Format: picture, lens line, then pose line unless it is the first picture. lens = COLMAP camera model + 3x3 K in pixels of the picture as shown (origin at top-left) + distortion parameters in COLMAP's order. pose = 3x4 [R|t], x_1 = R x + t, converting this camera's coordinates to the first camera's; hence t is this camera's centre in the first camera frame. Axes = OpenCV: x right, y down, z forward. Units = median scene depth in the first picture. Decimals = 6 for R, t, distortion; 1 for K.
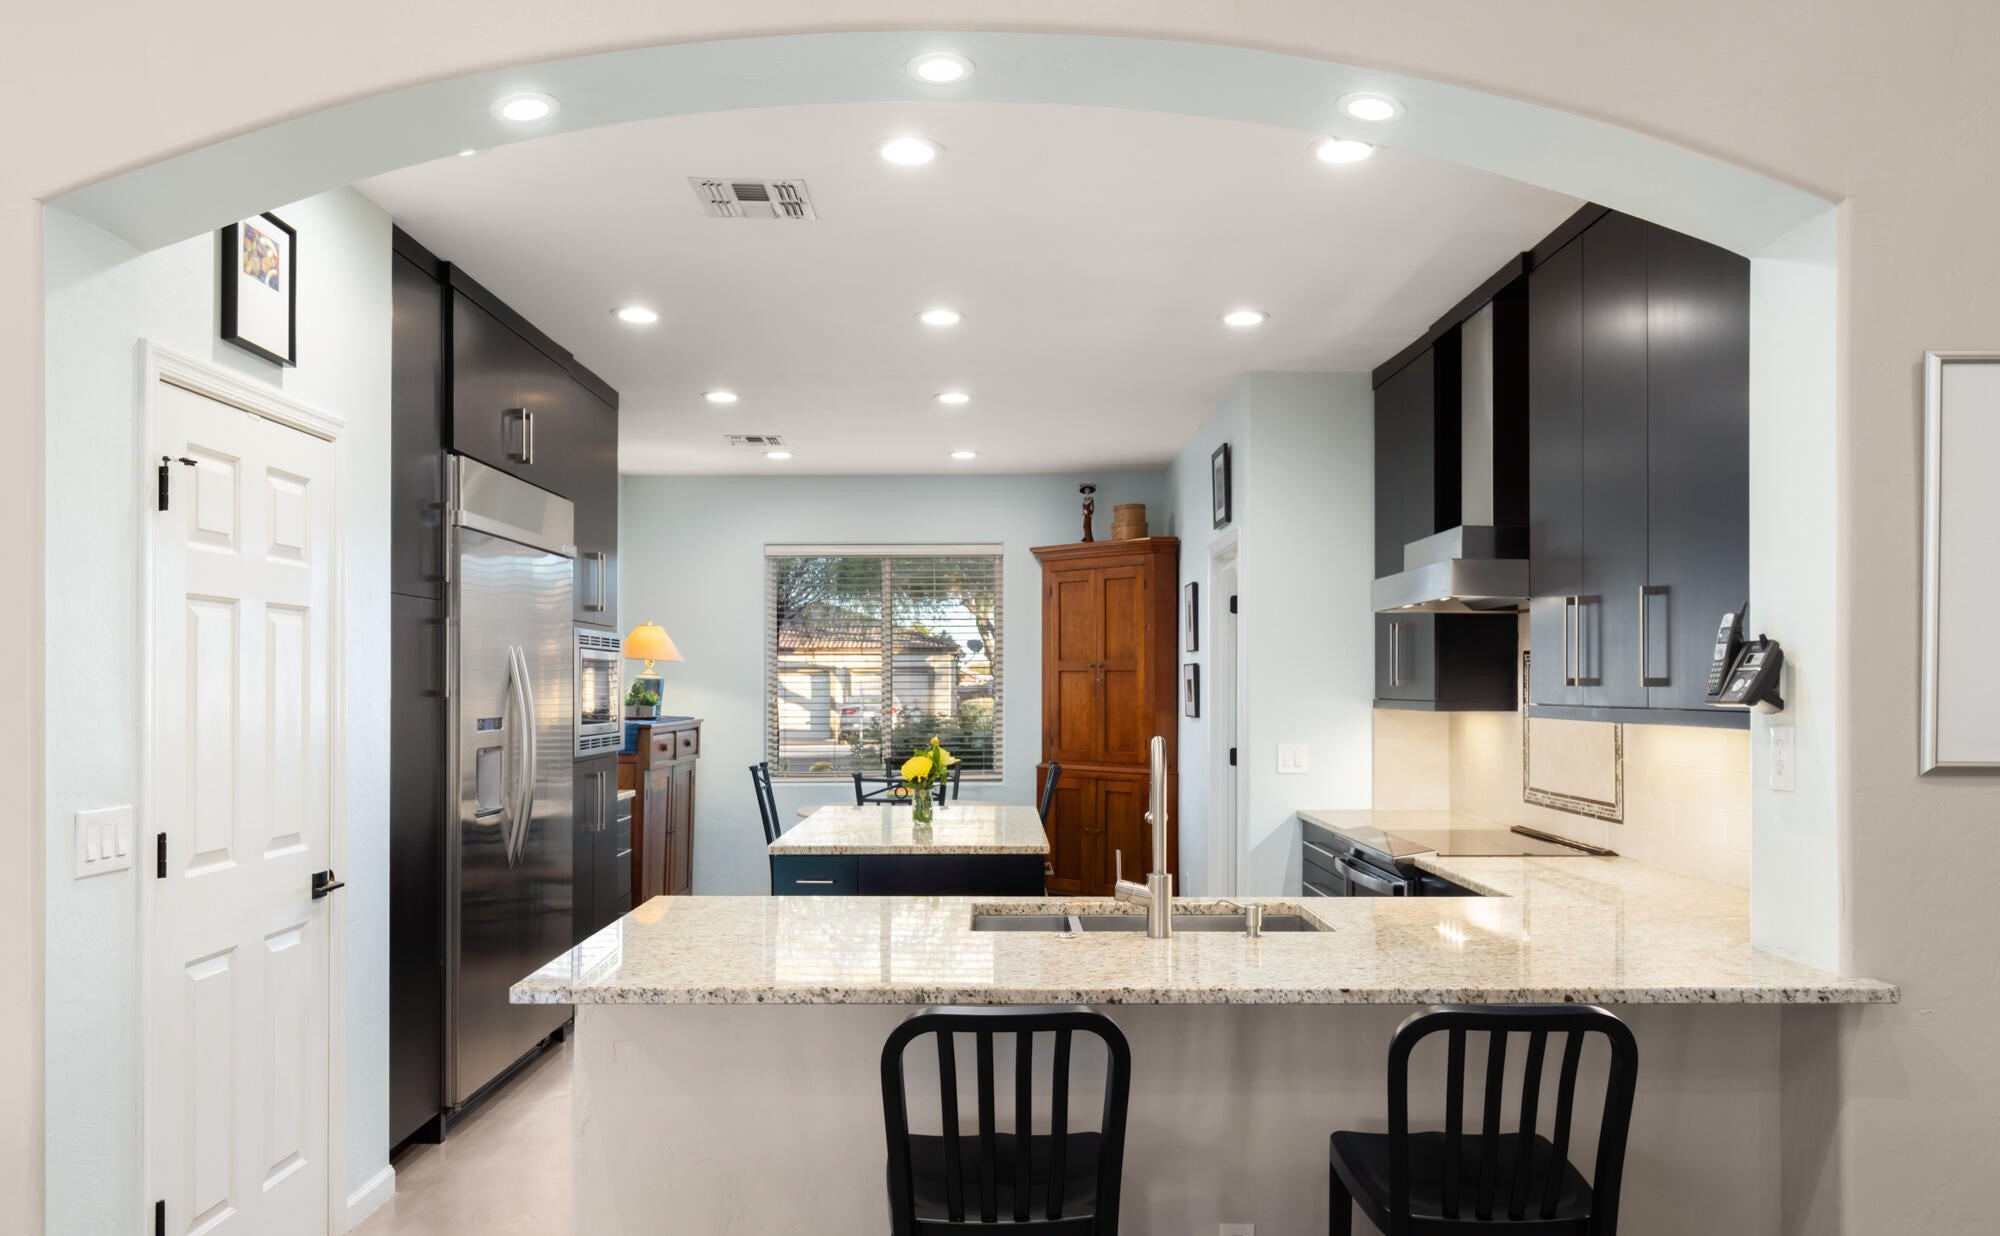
lens RADIAL K [[1430.1, 0, 989.6], [0, 1430.1, 675.3], [0, 0, 1]] dist [-0.006831, -0.001216]
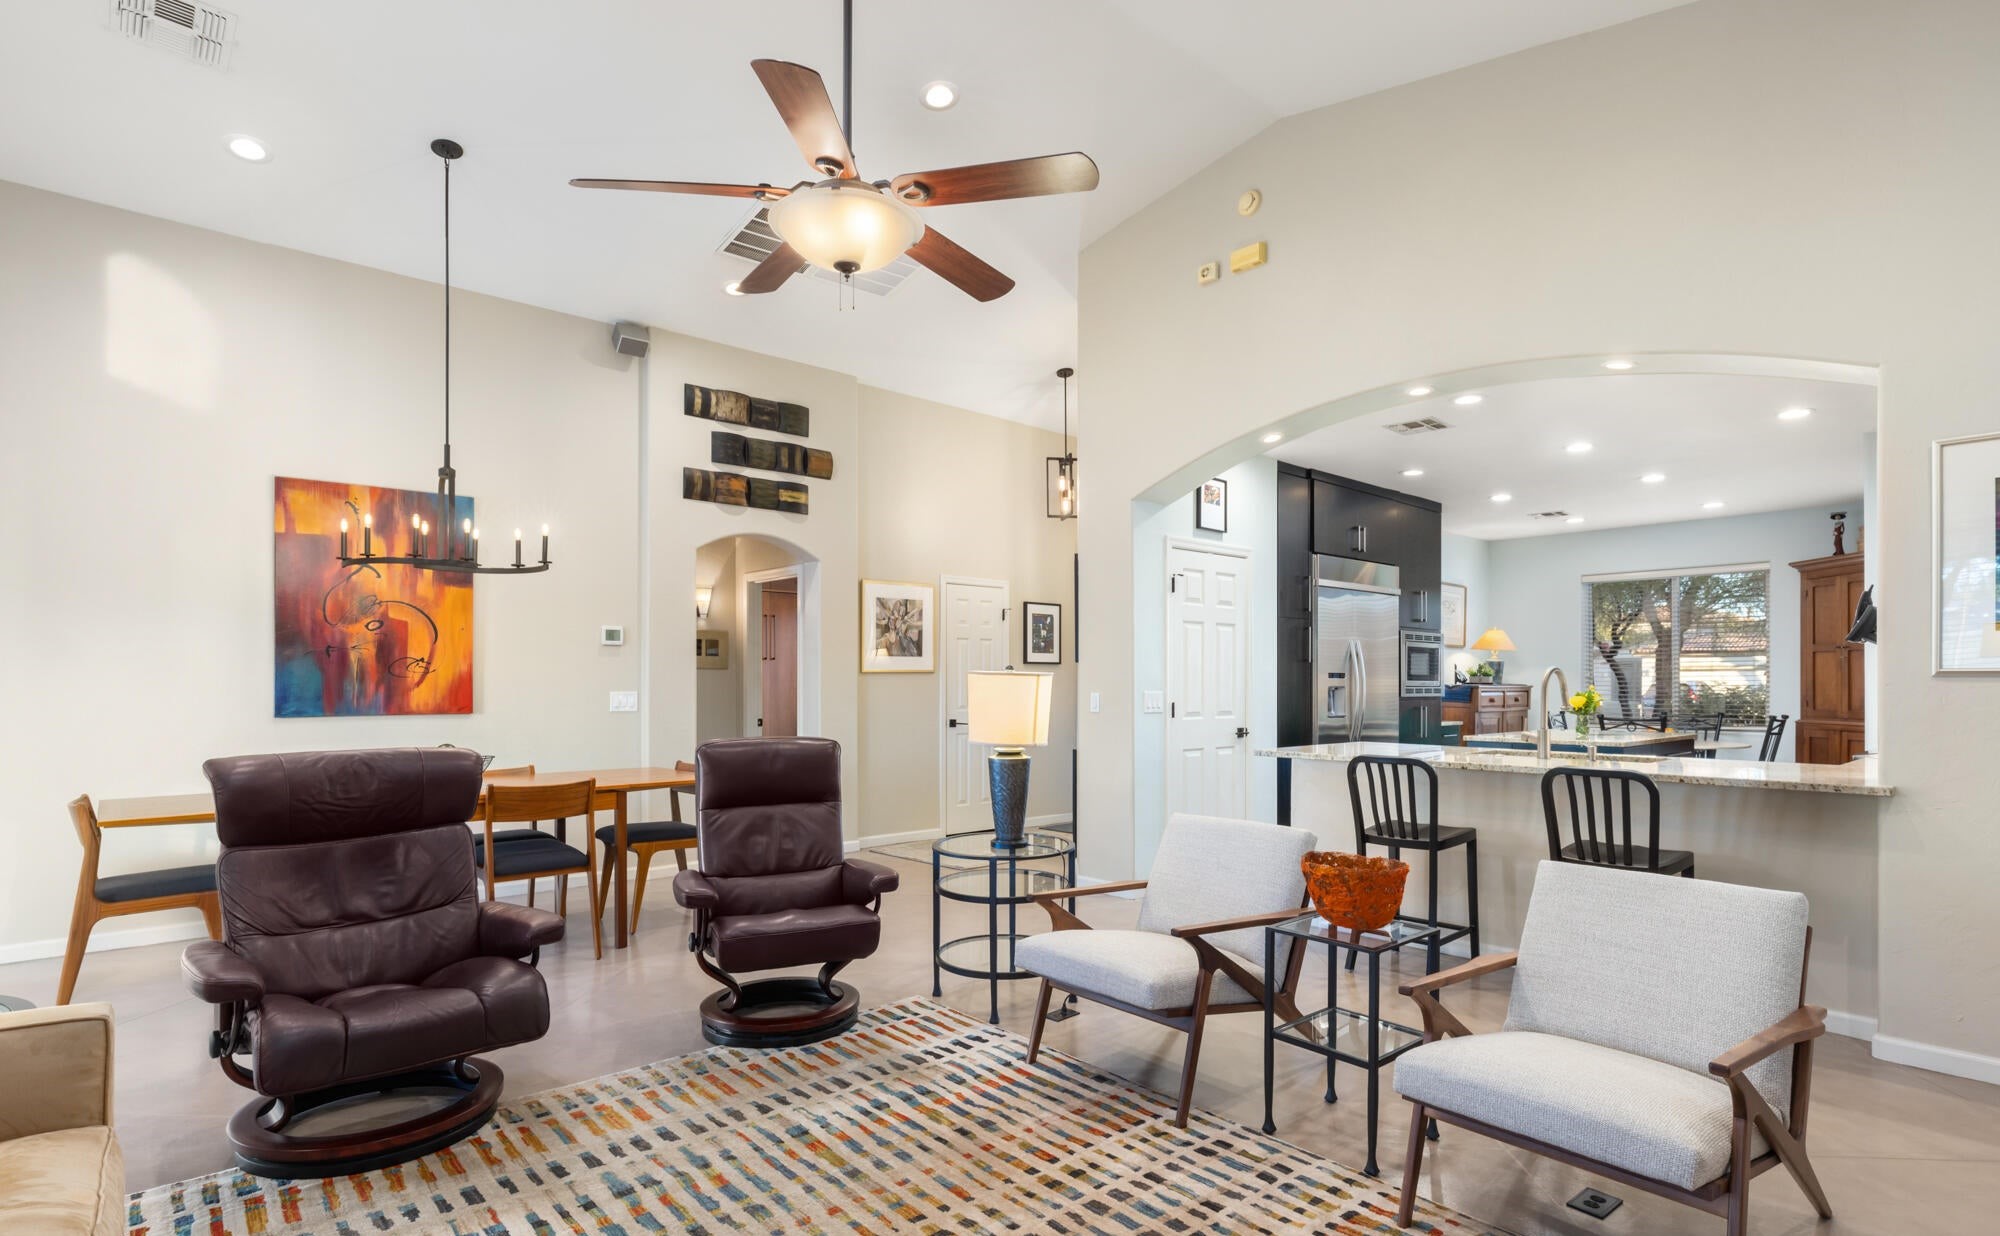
lens RADIAL K [[1003.8, 0, 998.3], [0, 1003.8, 684.9], [0, 0, 1]] dist [-0.001185, -0.000422]
pose [[0.668461, 0.001244, -0.743747, 0.335942], [0.003215, 0.999984, 0.004562, 0.030160], [0.743741, -0.005441, 0.668446, -0.304445]]
